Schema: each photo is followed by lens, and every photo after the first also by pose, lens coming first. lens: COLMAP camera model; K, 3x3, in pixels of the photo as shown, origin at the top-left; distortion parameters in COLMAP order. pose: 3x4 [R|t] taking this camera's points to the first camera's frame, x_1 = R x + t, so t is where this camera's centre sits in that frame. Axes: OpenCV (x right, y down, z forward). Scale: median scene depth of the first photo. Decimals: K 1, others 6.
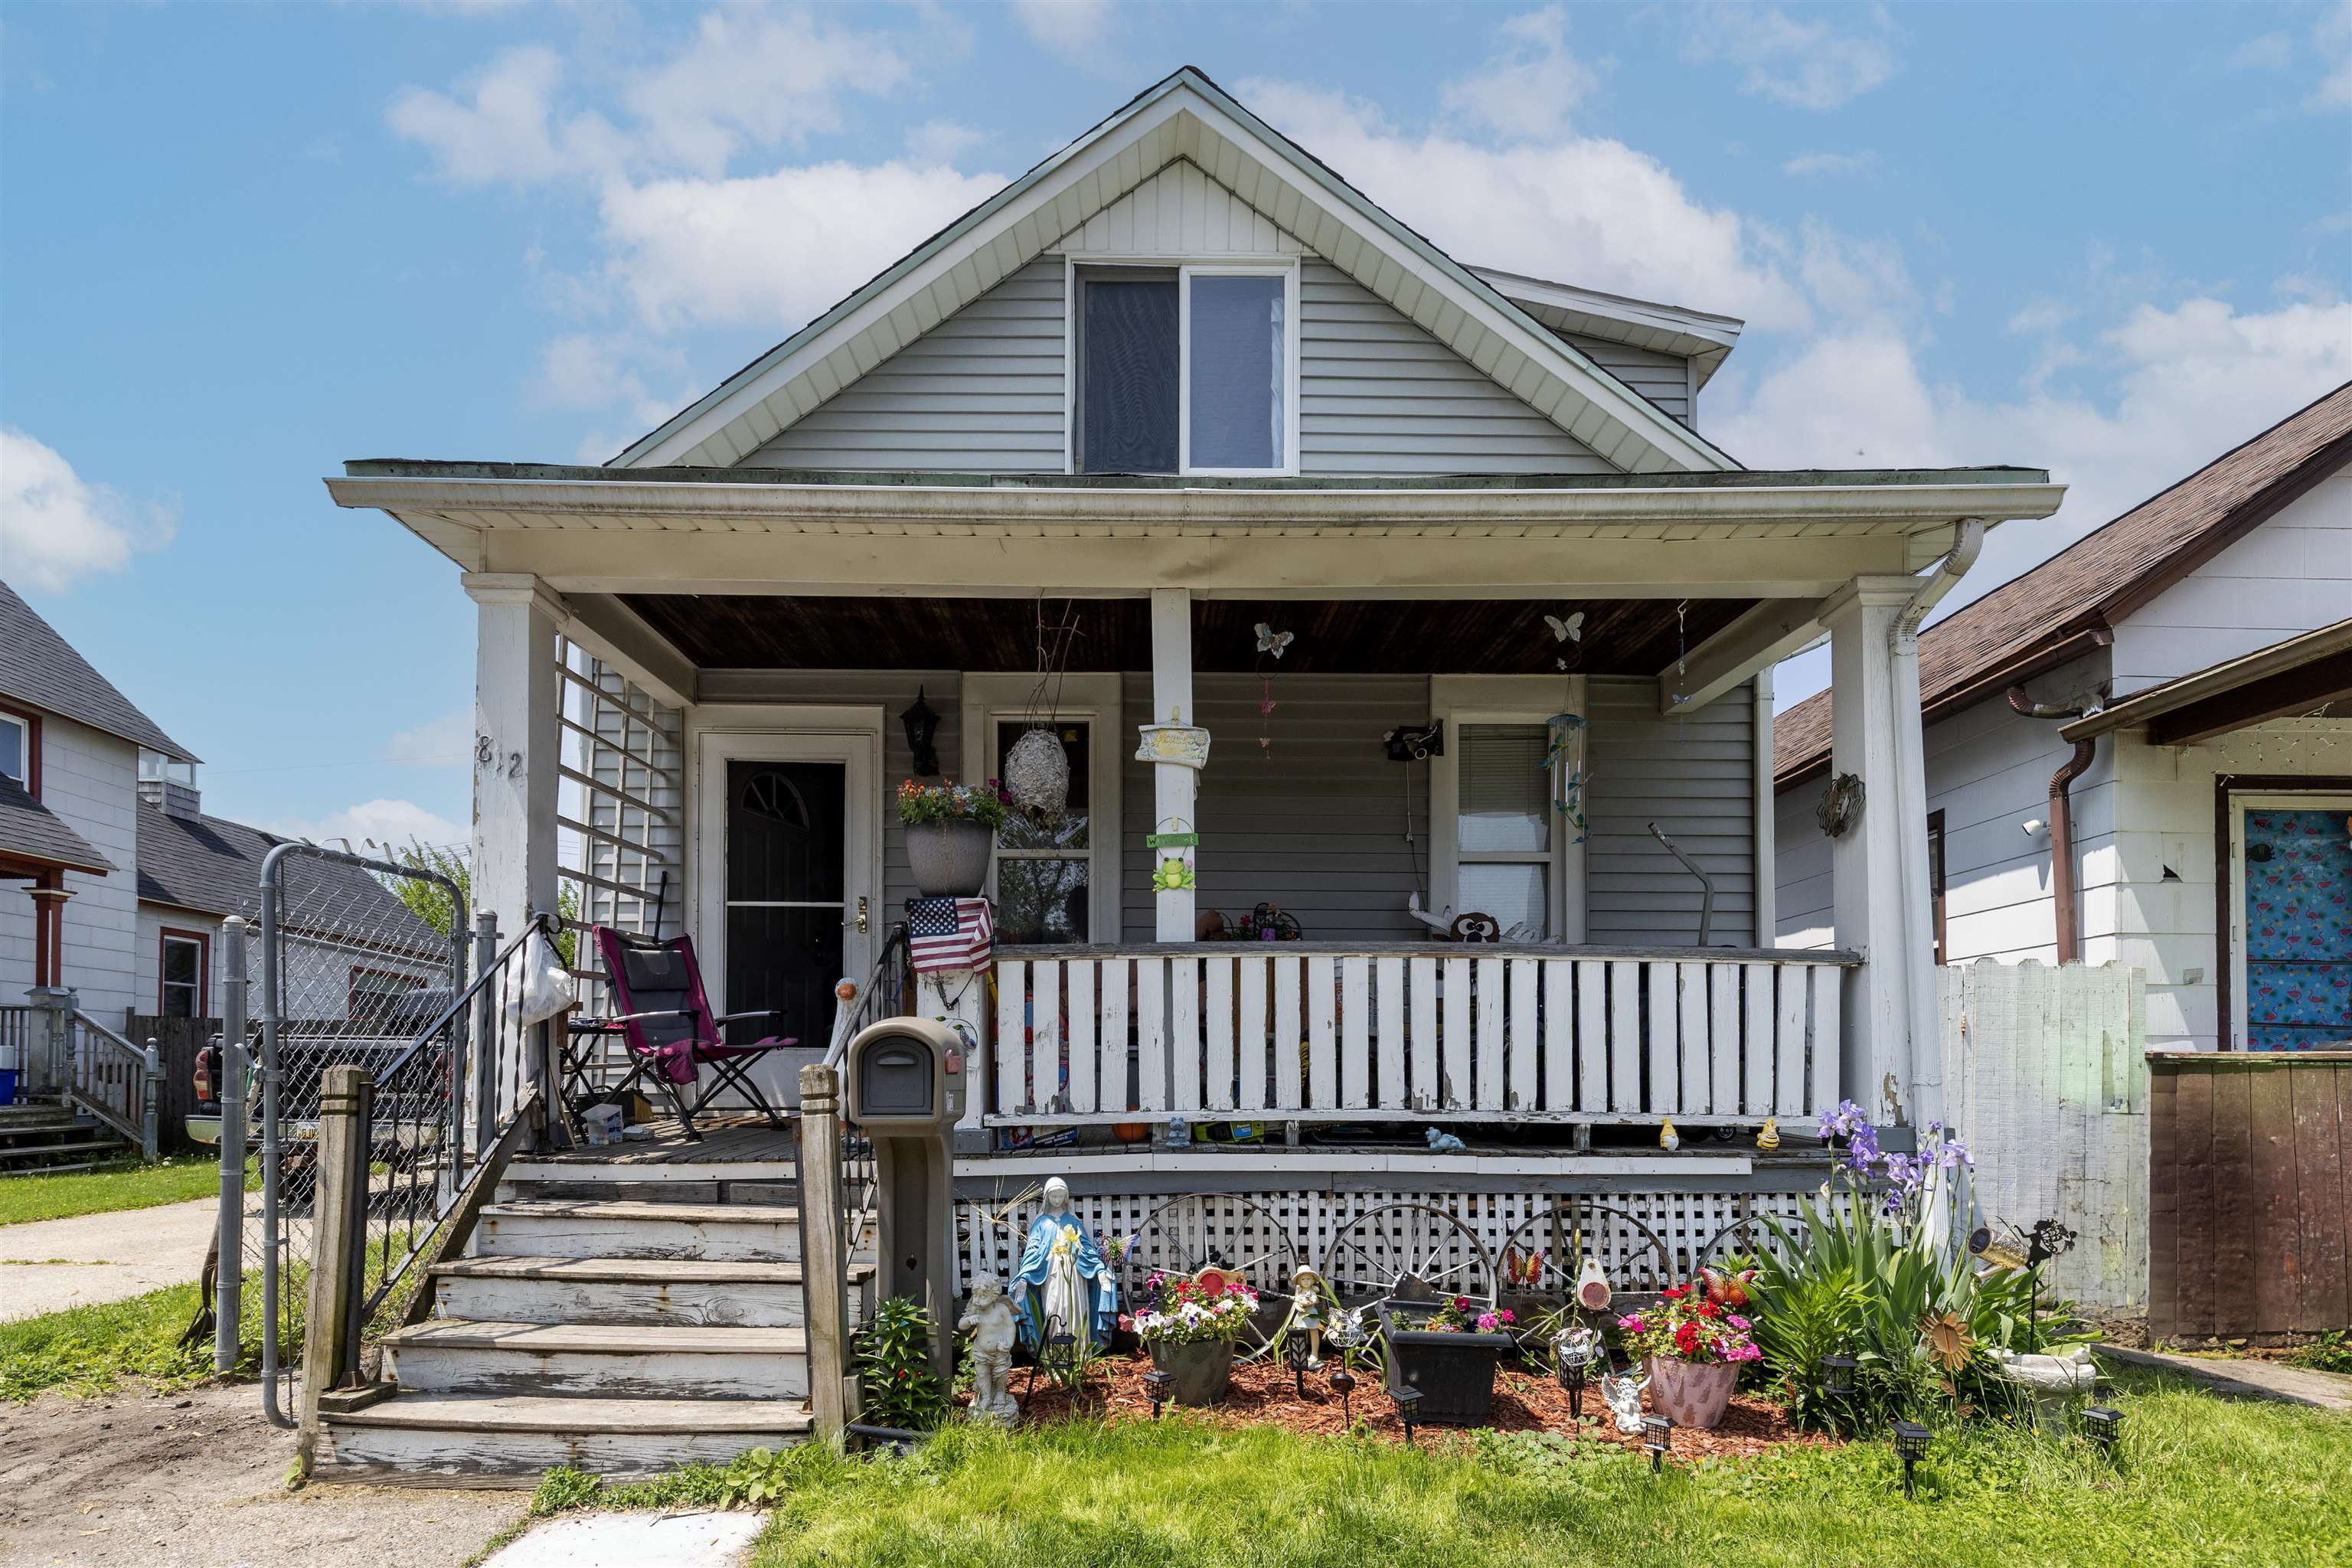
lens RADIAL K [[1065.9, 0, 1069.3], [0, 1065.9, 863.4], [0, 0, 1]] dist [0.009715, -0.000635]
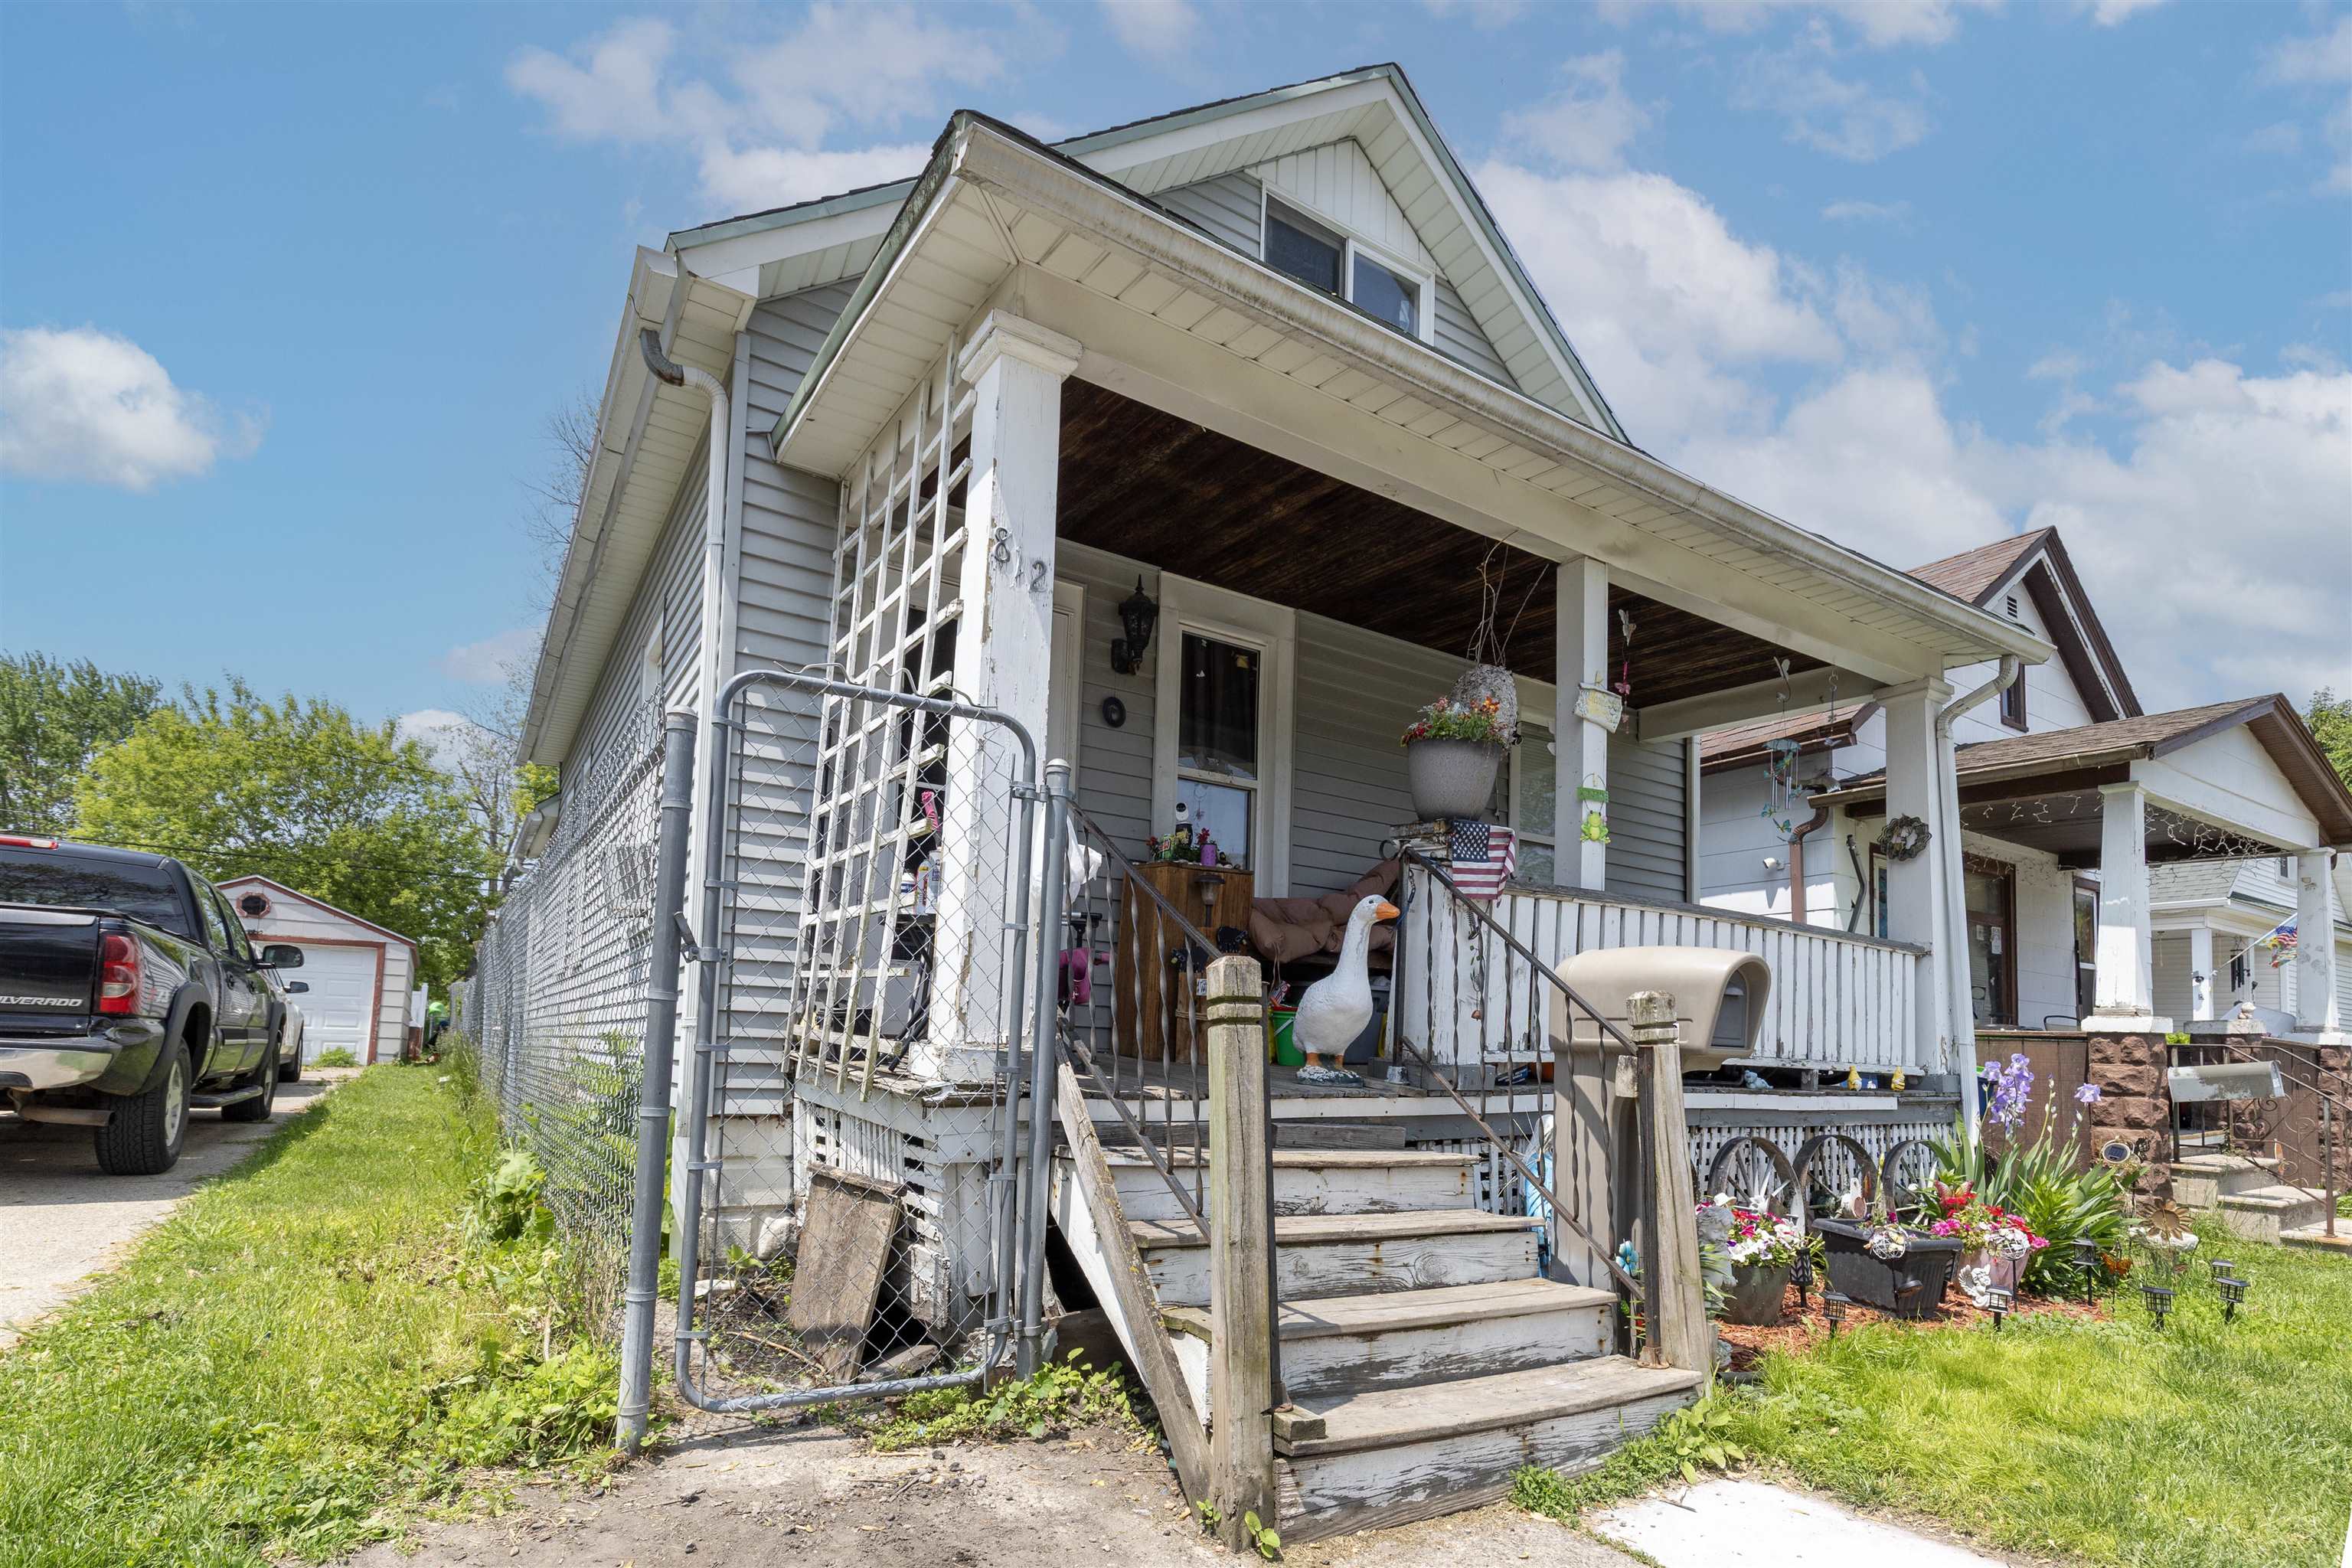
lens RADIAL K [[1065.9, 0, 1171.7], [0, 1065.9, 782.3], [0, 0, 1]] dist [0.009715, -0.000635]
pose [[0.856071, 0.147748, 0.495291, -0.949654], [-0.134832, 0.988930, -0.061958, 0.106022], [-0.498962, -0.013741, 0.866515, 0.345474]]
